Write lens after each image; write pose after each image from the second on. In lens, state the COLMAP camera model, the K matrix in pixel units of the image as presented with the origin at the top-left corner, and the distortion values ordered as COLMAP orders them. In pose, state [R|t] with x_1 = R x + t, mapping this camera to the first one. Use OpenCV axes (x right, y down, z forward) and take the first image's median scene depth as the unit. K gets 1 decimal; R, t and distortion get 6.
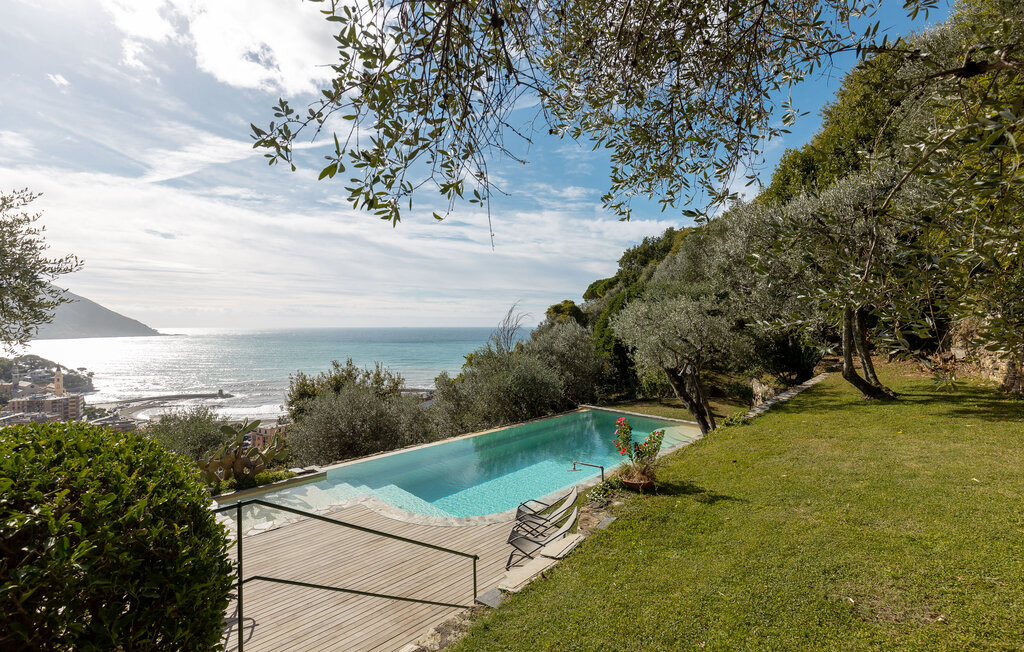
lens RADIAL K [[474.5, 0, 508.3], [0, 474.5, 323.1], [0, 0, 1]] dist [-0.000022, 0.000067]
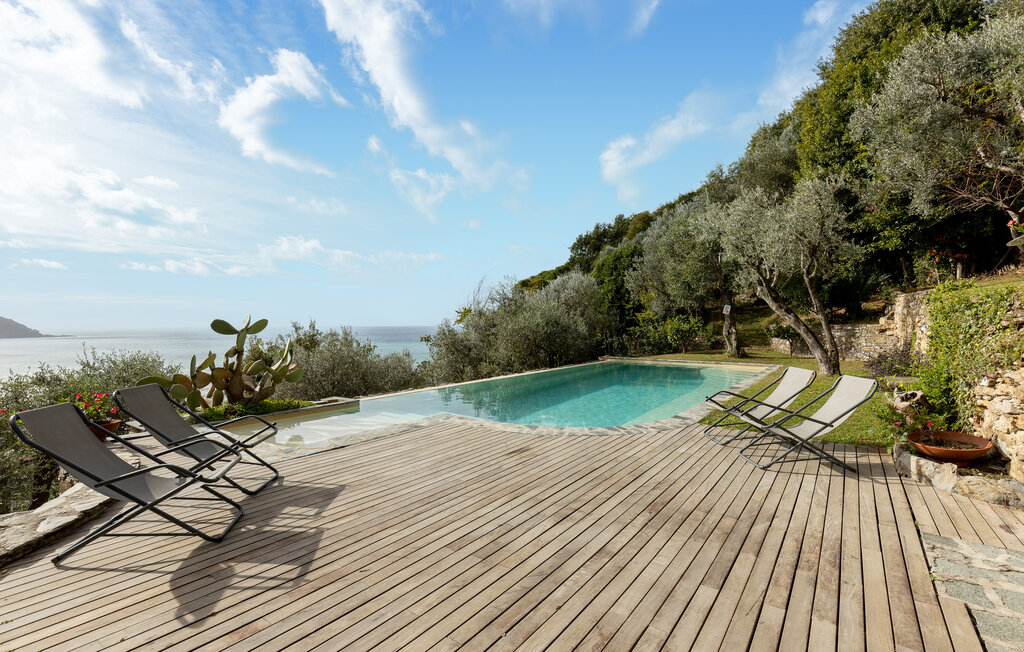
lens RADIAL K [[474.5, 0, 508.3], [0, 474.5, 323.1], [0, 0, 1]] dist [-0.000022, 0.000067]
pose [[0.990369, -0.001038, 0.138448, -0.303986], [0.000782, 0.999998, 0.001906, 0.229653], [-0.138450, -0.001779, 0.990368, 0.300596]]
